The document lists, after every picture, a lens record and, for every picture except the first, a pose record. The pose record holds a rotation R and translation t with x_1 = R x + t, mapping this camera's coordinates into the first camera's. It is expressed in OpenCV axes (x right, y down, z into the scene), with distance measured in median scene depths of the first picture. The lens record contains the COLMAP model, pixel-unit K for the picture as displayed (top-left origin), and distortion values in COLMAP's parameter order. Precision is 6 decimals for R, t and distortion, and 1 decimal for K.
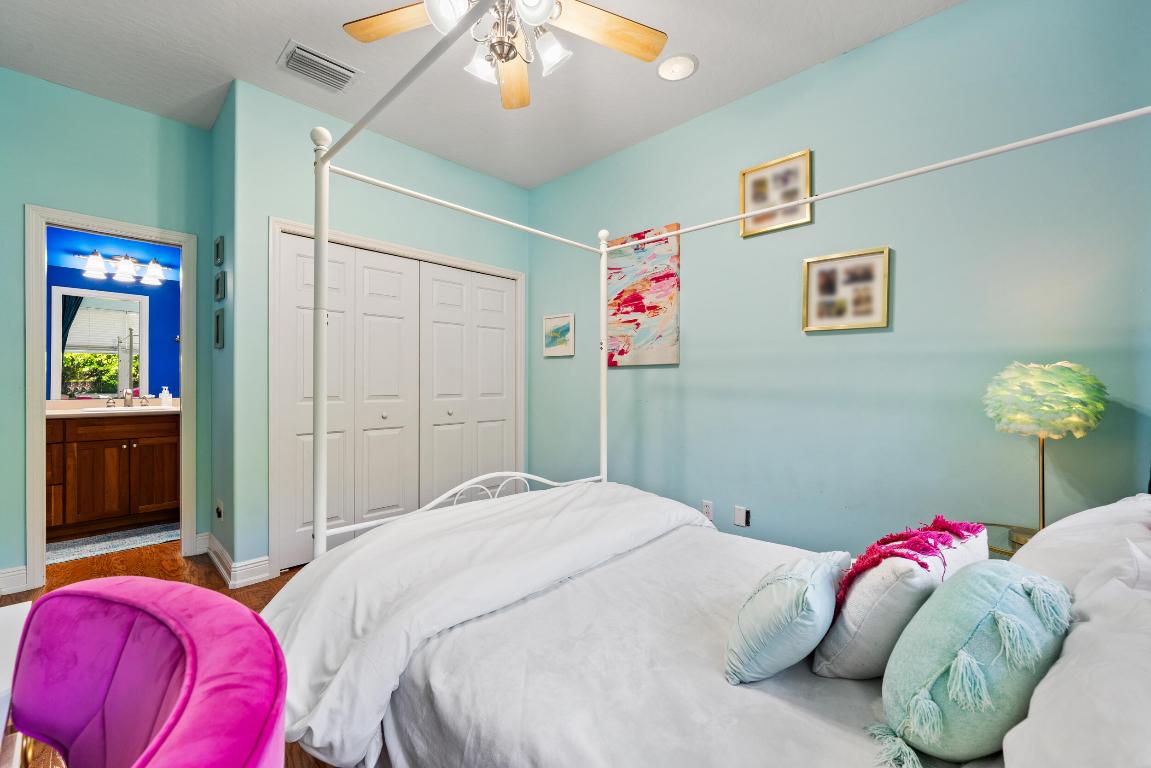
lens RADIAL K [[472.5, 0, 576.1], [0, 472.5, 384.4], [0, 0, 1]] dist [-0.000733, -0.000019]
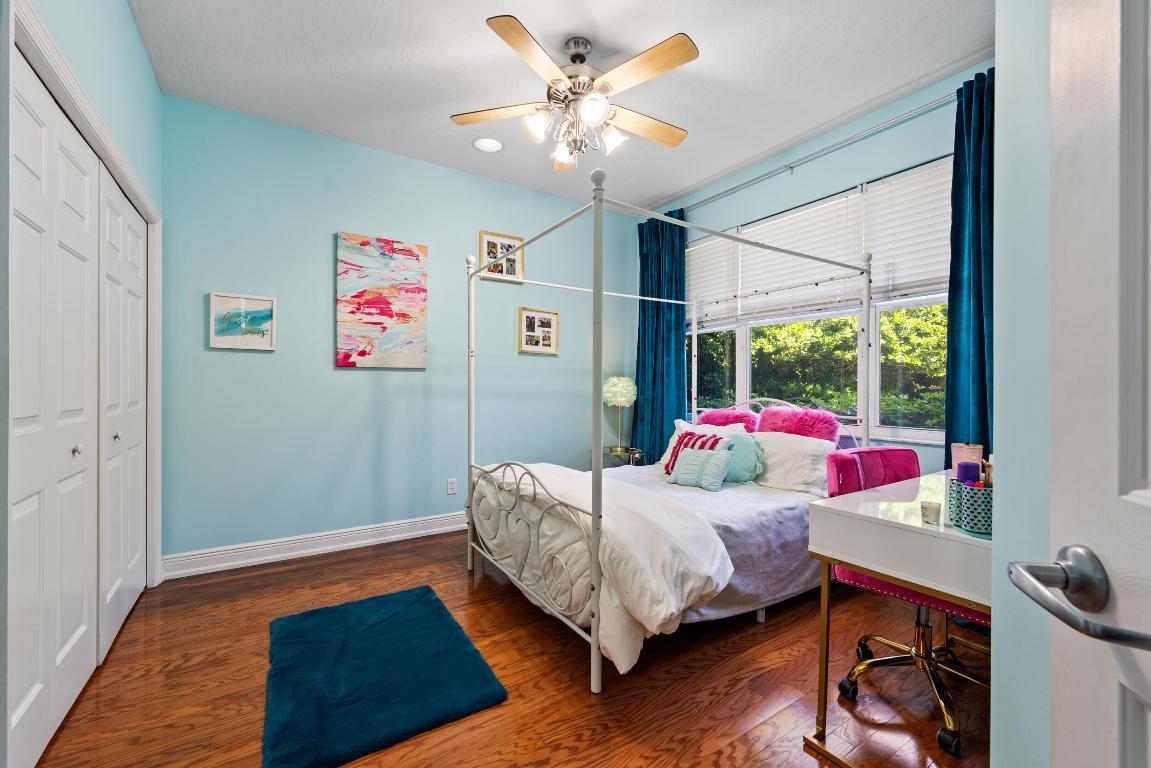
lens RADIAL K [[472.5, 0, 575.1], [0, 472.5, 385.4], [0, 0, 1]] dist [-0.000733, -0.000019]
pose [[0.223886, -0.000904, 0.974615, -0.800300], [-0.001829, 0.999997, 0.001347, -0.003625], [-0.974614, -0.002084, 0.223884, 0.371861]]
